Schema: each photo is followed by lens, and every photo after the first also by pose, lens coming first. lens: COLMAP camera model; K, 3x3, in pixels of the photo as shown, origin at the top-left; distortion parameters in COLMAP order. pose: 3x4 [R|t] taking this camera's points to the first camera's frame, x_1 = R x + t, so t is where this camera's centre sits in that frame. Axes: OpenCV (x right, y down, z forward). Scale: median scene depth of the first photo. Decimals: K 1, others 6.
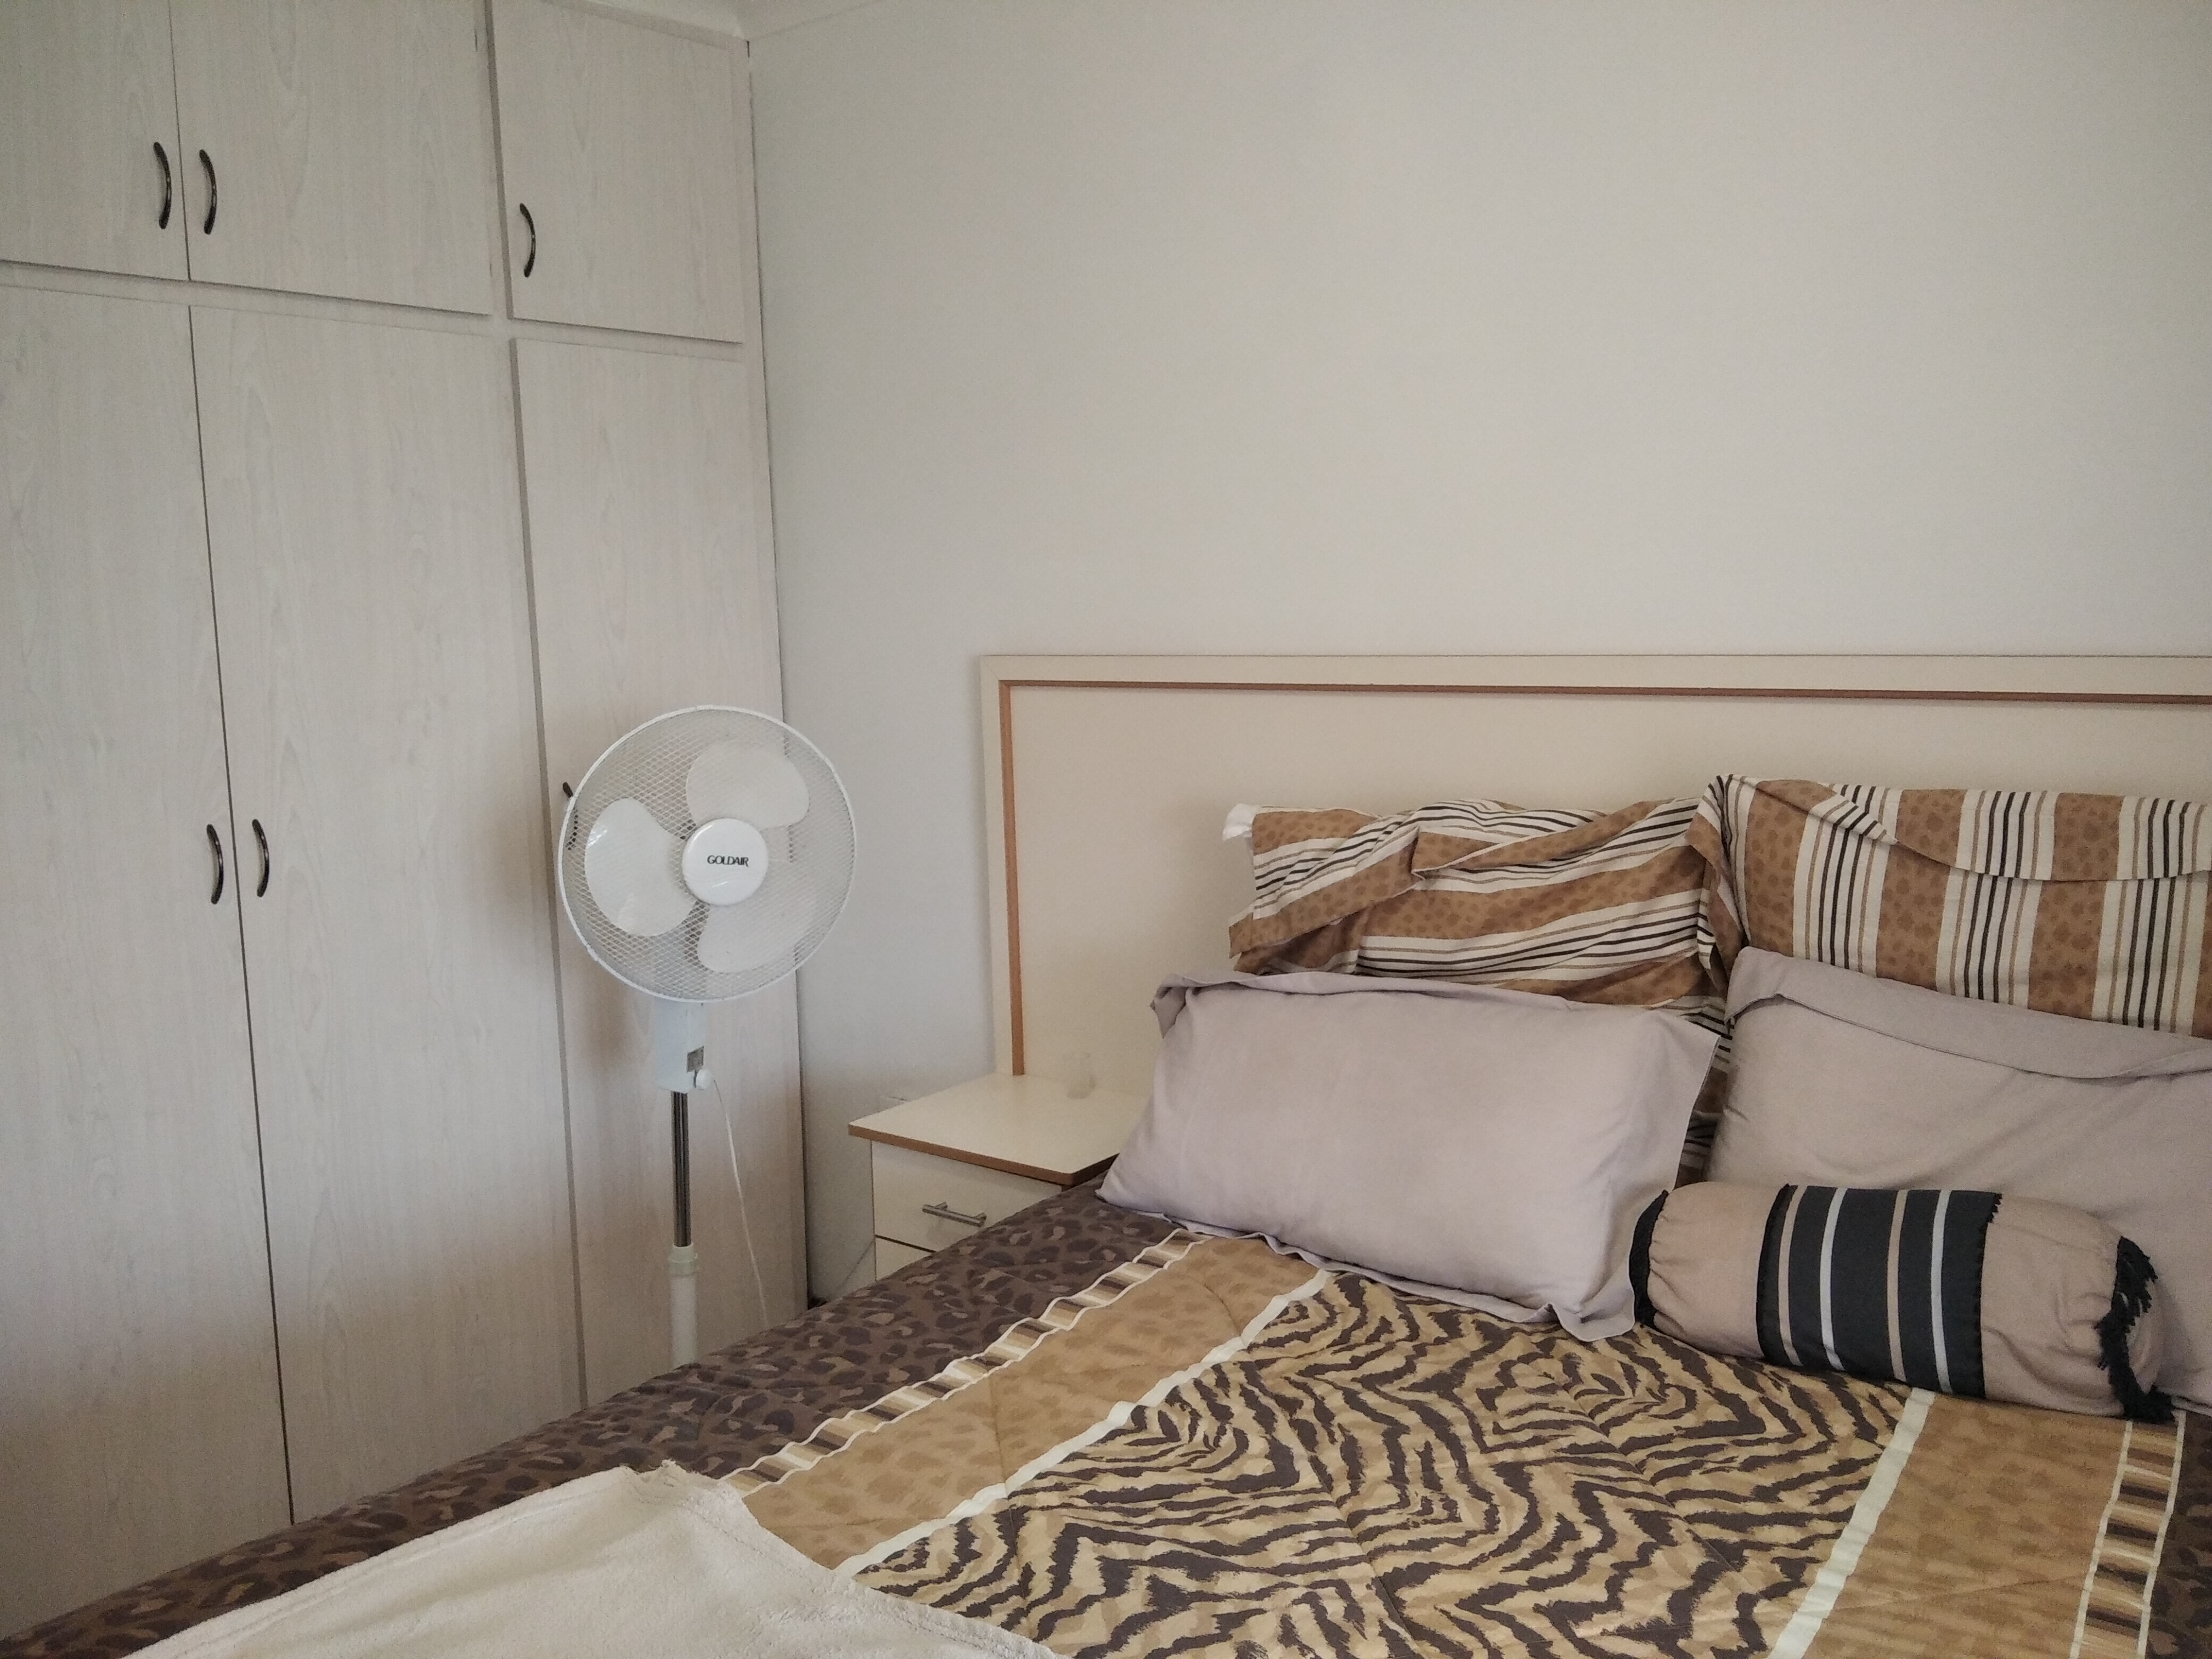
lens RADIAL K [[1798.9, 0, 1106.0], [0, 1798.9, 829.5], [0, 0, 1]] dist [0.090470, -0.151789]
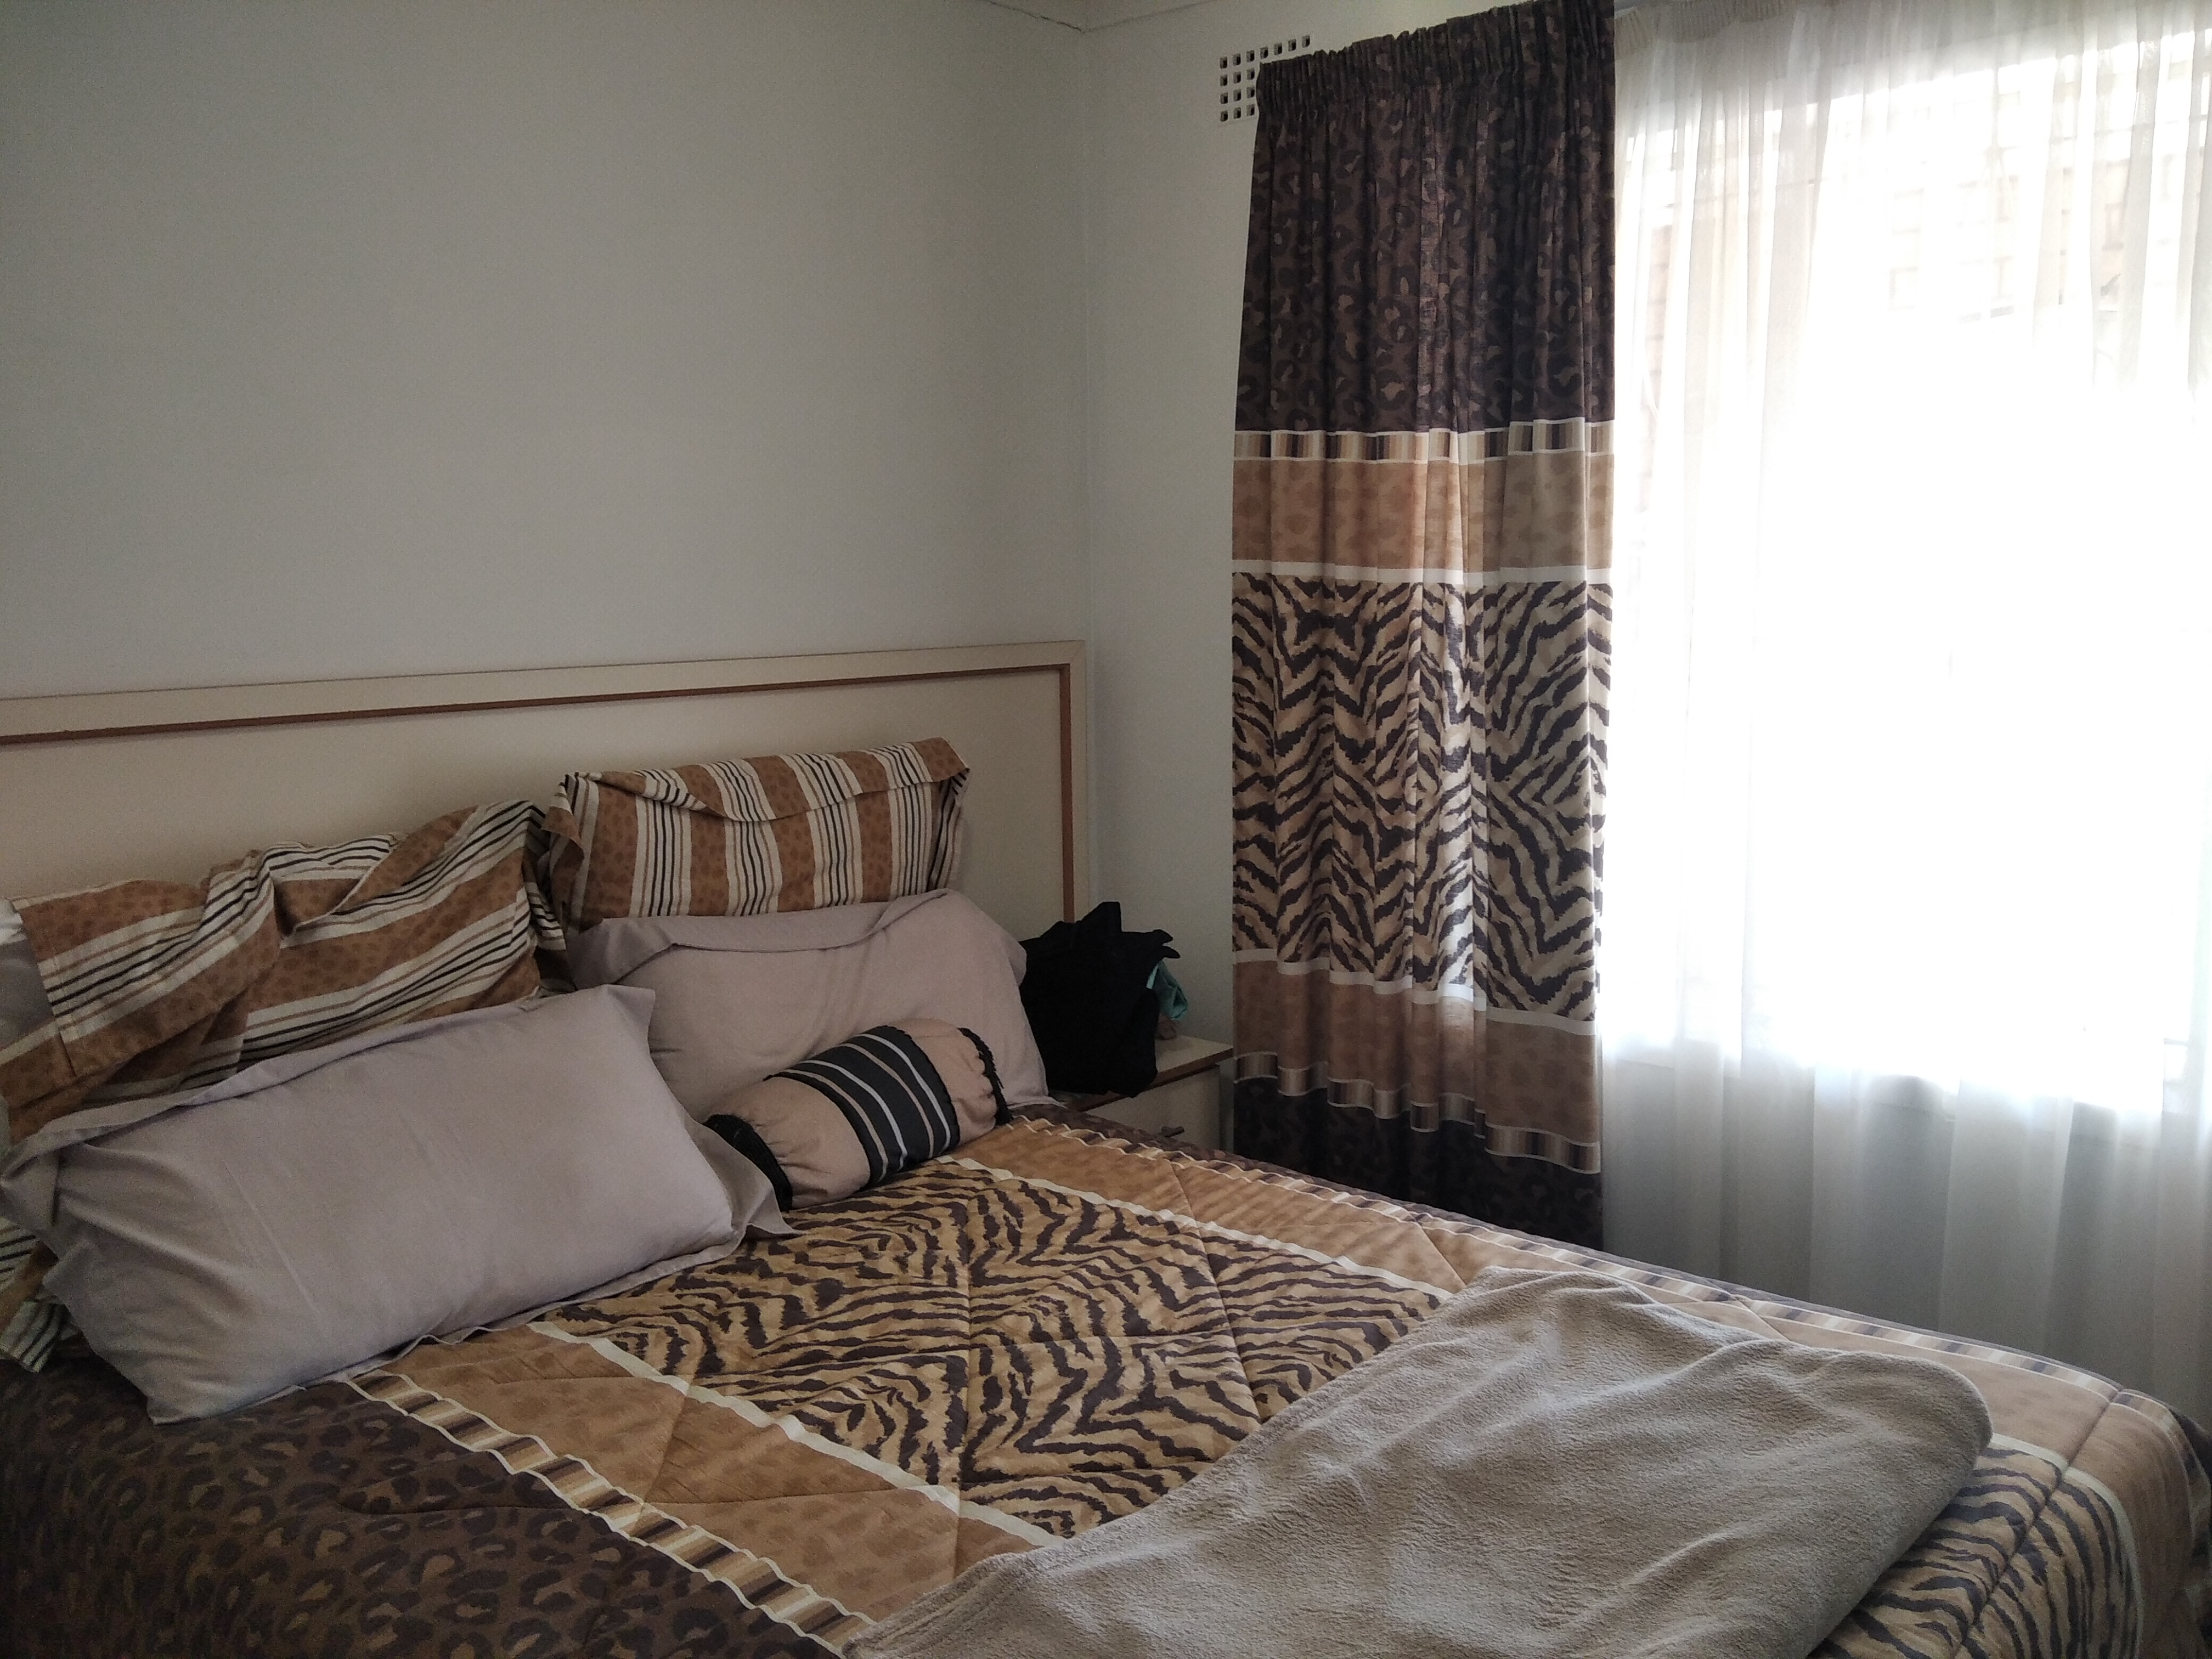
lens RADIAL K [[1798.9, 0, 1106.0], [0, 1798.9, 829.5], [0, 0, 1]] dist [0.090470, -0.151789]
pose [[0.073431, -0.113118, 0.990864, -0.774424], [0.152042, 0.983203, 0.100976, -0.060414], [-0.985643, 0.143238, 0.089396, 0.585406]]
